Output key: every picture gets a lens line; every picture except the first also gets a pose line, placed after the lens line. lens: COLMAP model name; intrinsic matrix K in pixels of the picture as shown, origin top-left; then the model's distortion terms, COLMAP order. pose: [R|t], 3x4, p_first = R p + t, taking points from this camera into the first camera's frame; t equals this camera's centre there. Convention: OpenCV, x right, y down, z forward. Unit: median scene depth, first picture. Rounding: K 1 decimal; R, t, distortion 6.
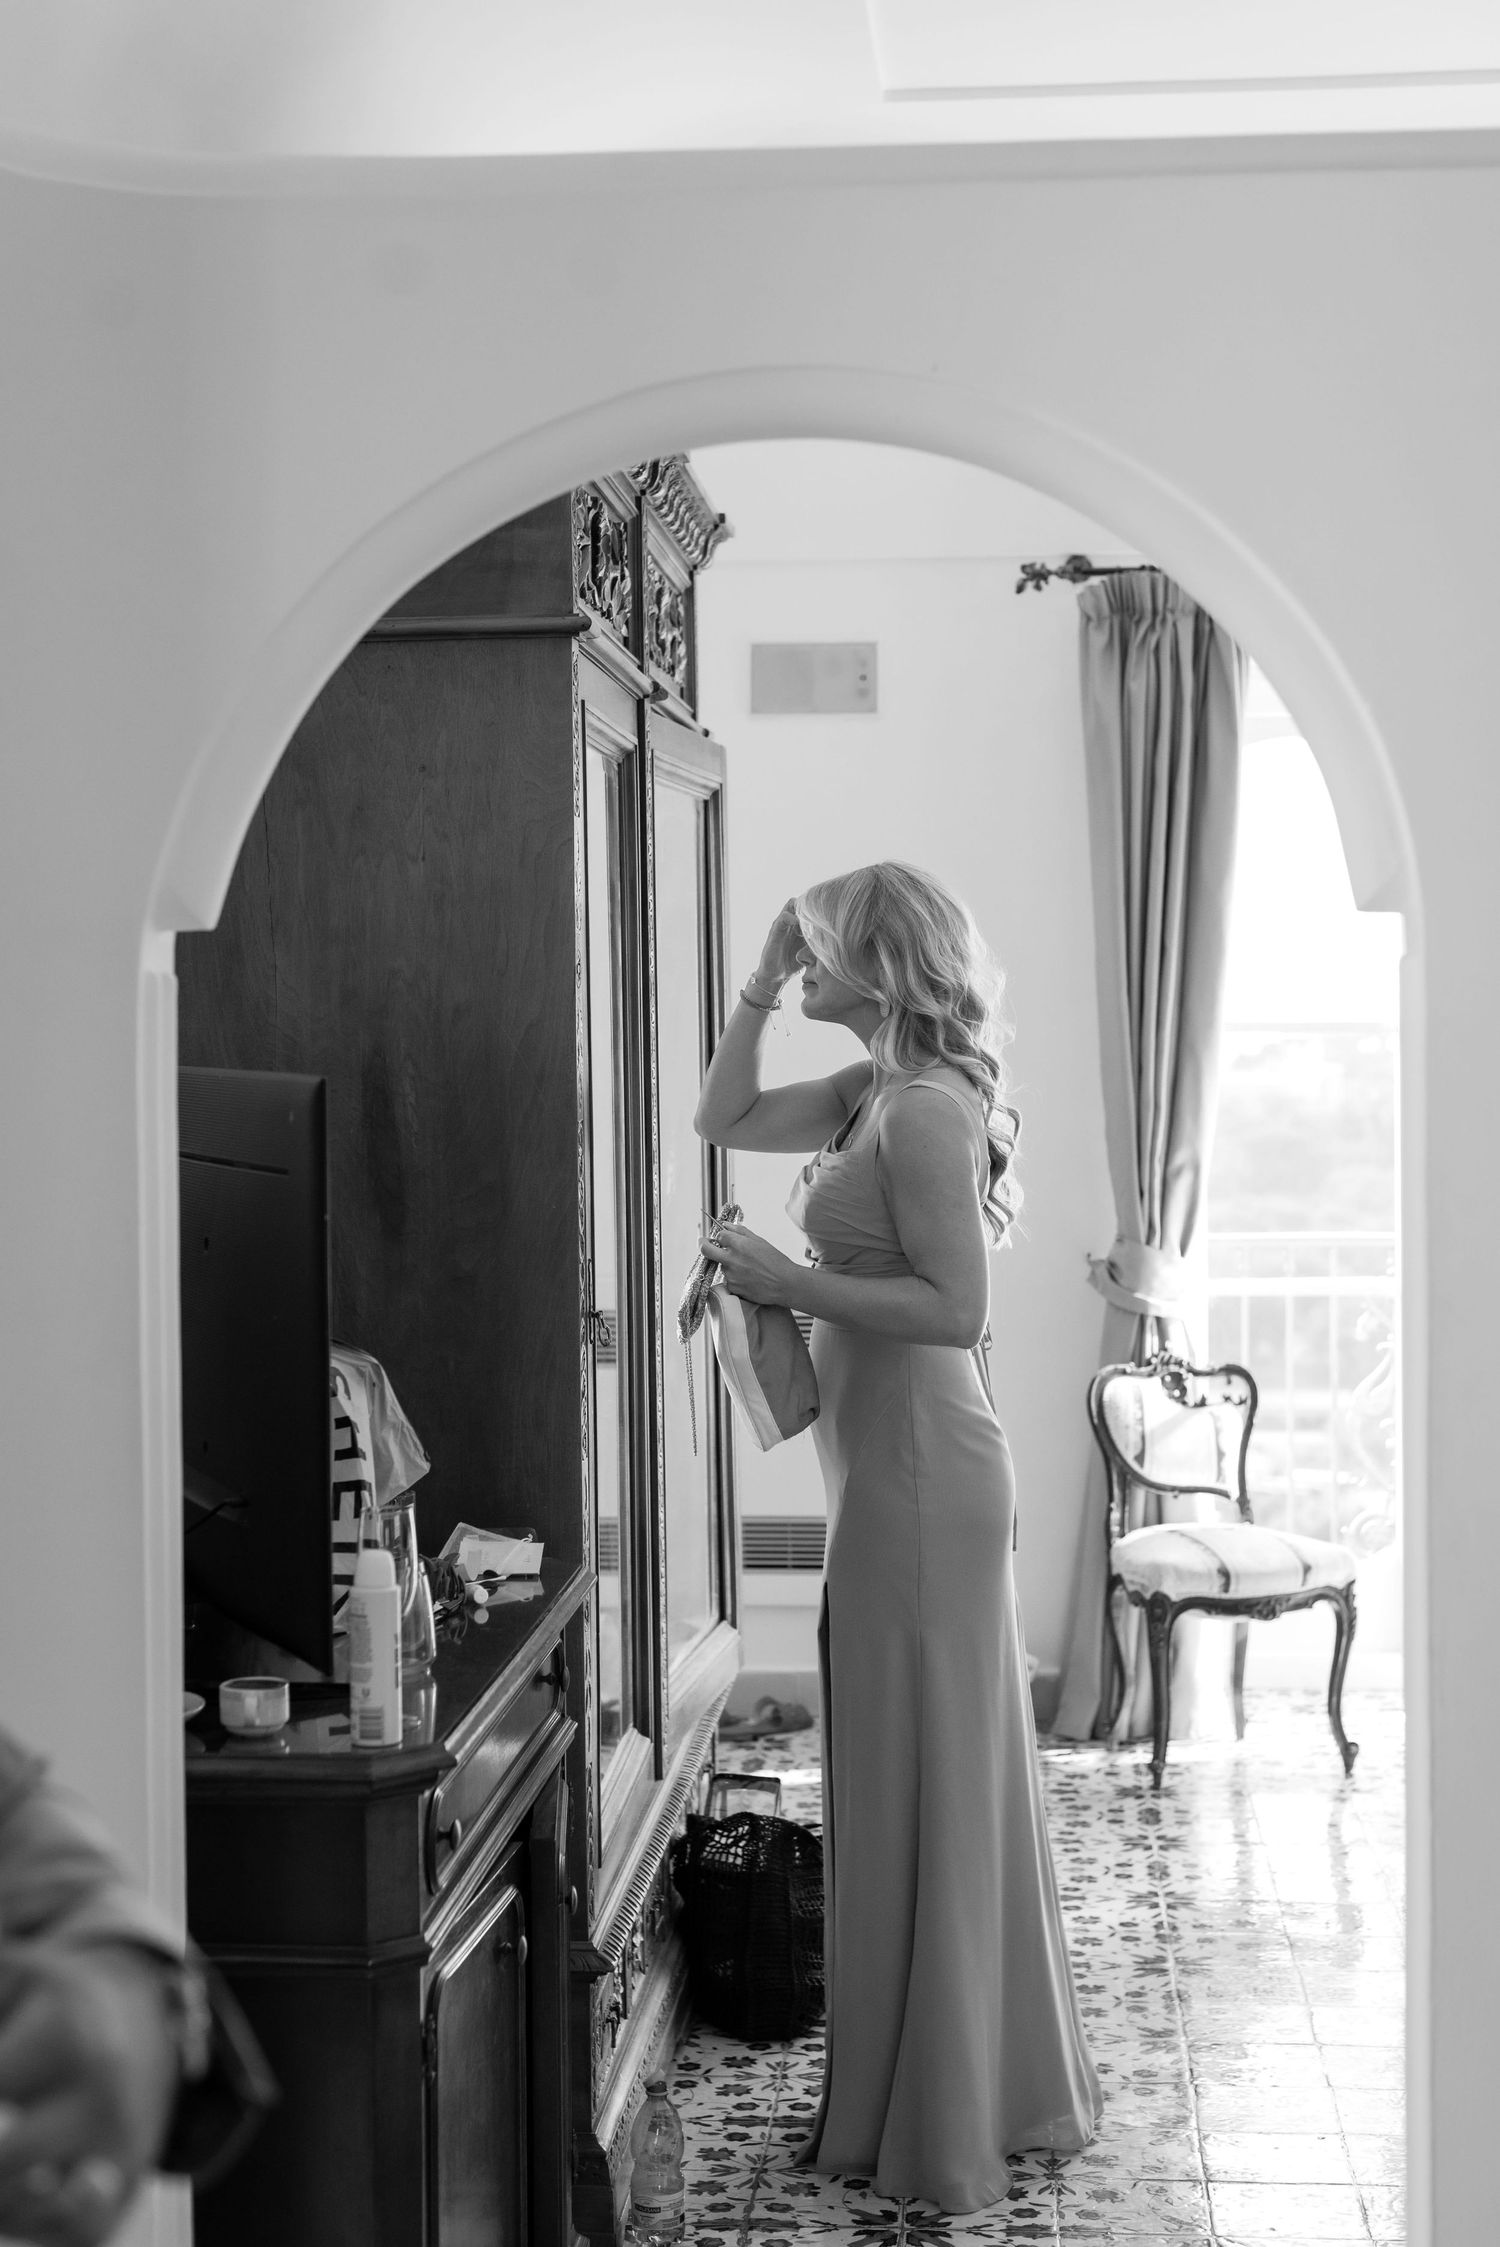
lens RADIAL K [[2752.2, 0, 750.0], [0, 2752.2, 1123.5], [0, 0, 1]] dist [-0.003926, 0.238114]
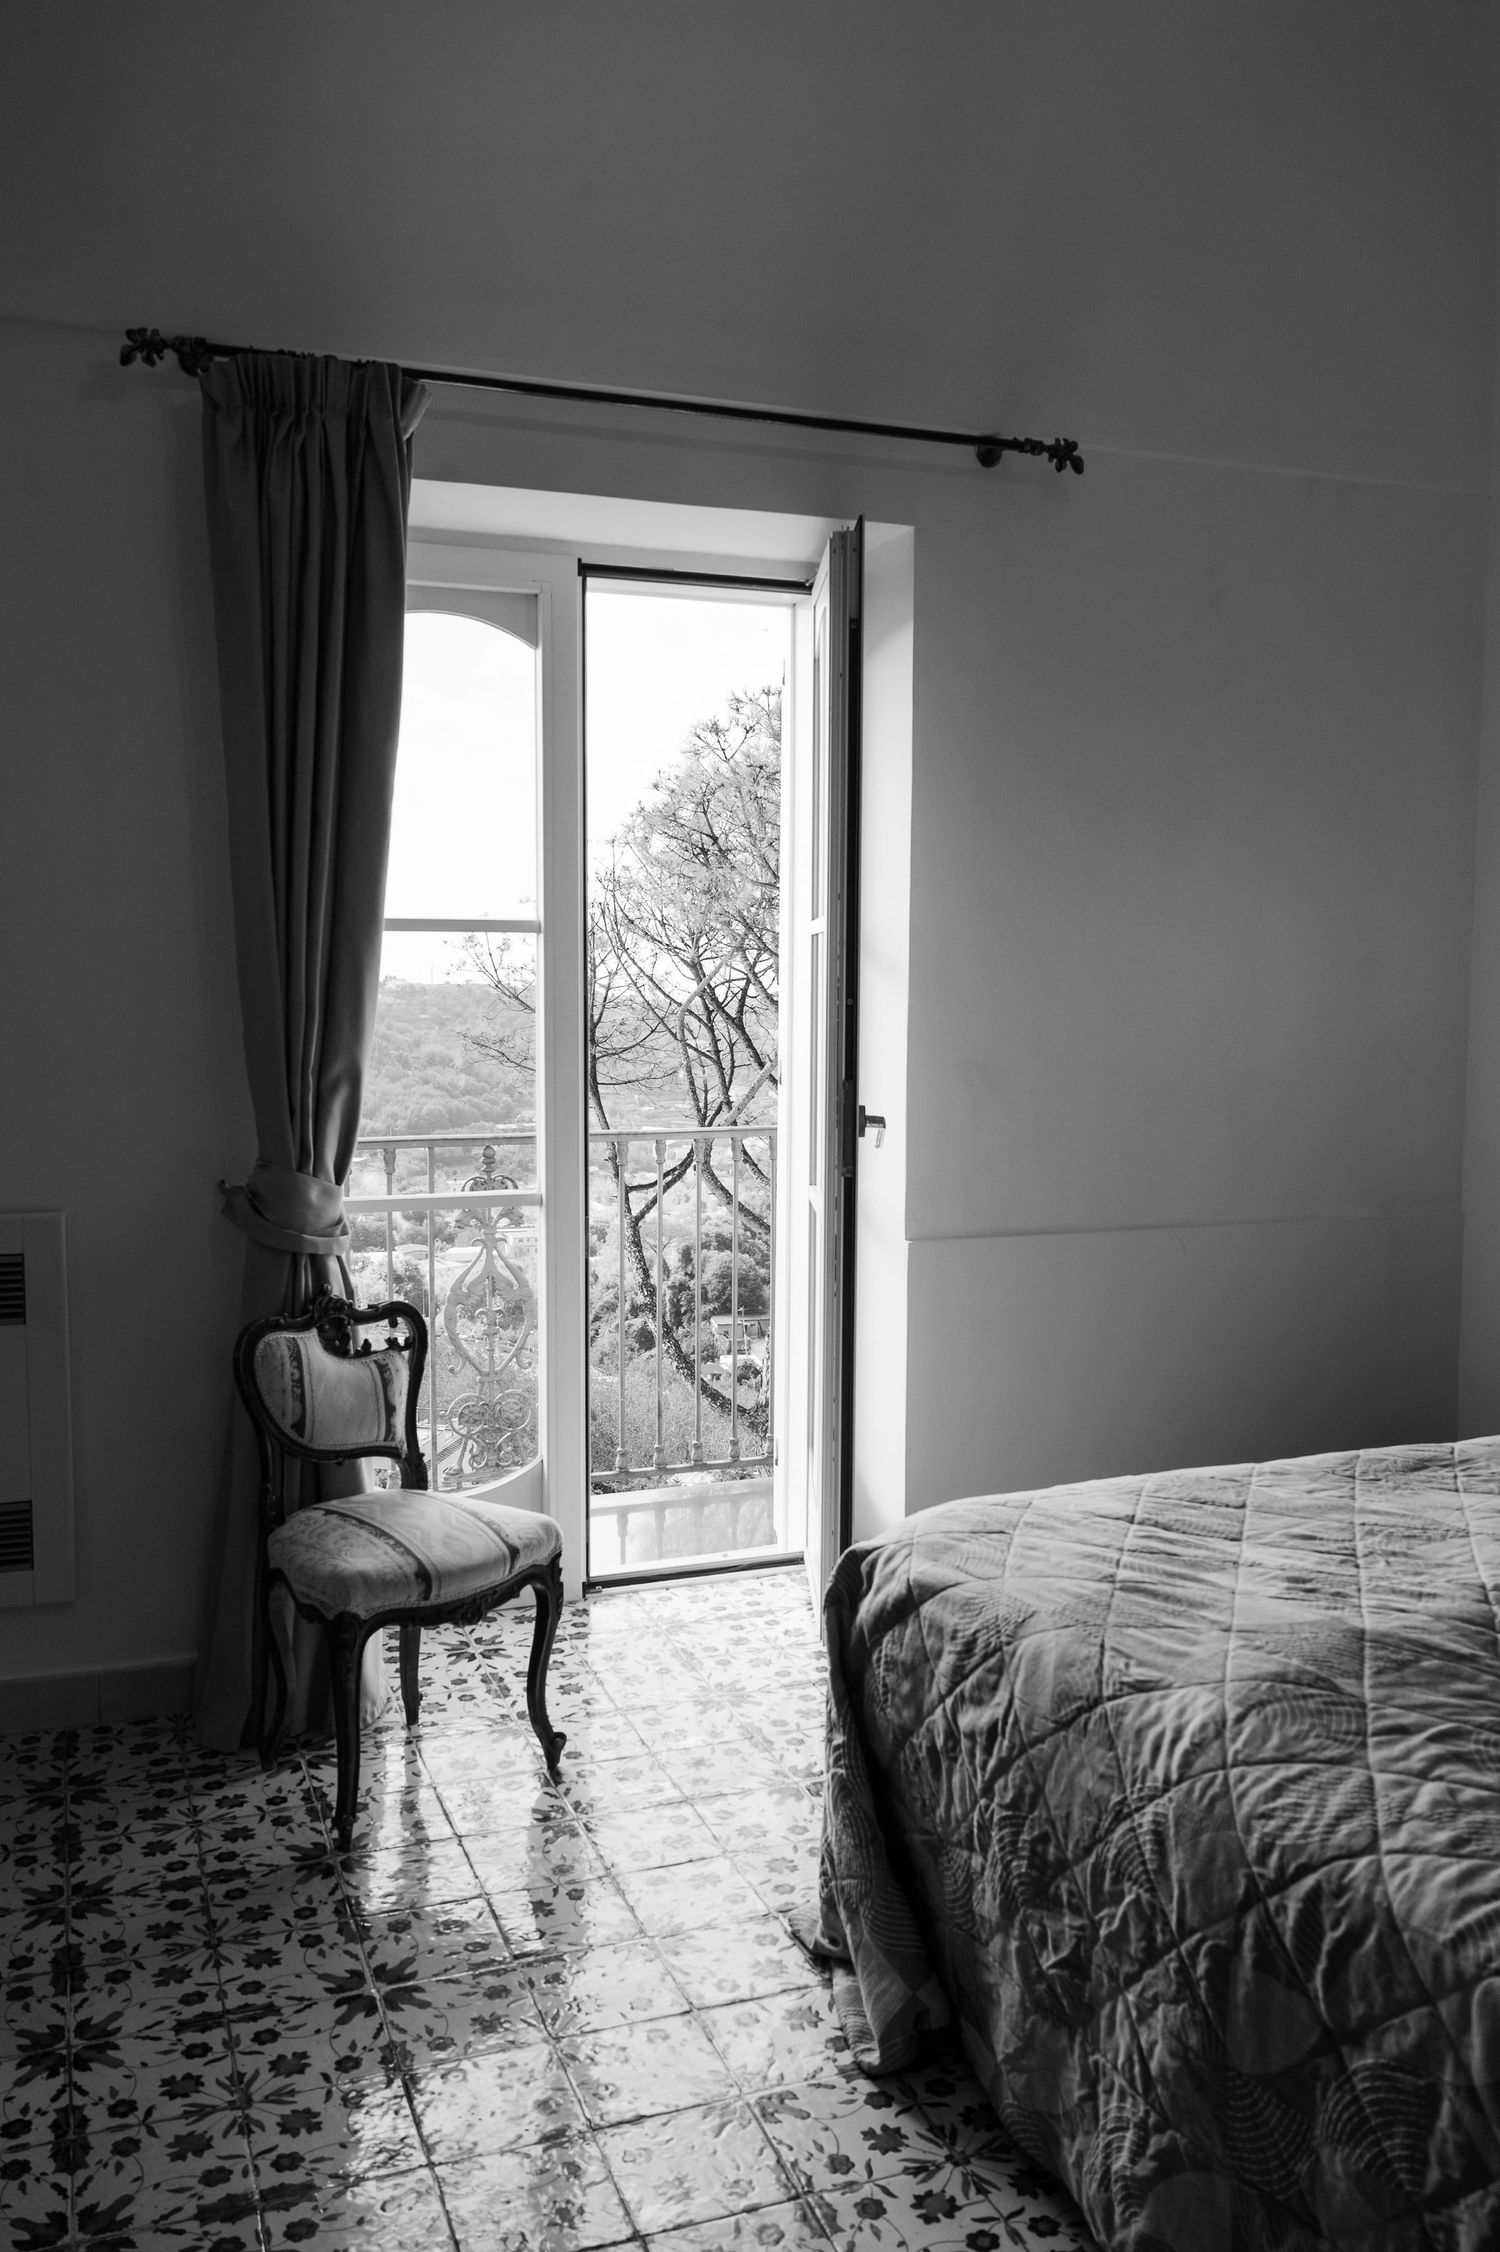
lens RADIAL K [[1786.7, 0, 750.0], [0, 1786.7, 1126.0], [0, 0, 1]] dist [-0.006082, -0.003577]
pose [[0.894991, -0.028035, 0.445202, 0.024255], [0.002186, 0.998287, 0.058468, -0.001969], [-0.446078, -0.051355, 0.893519, 0.455976]]
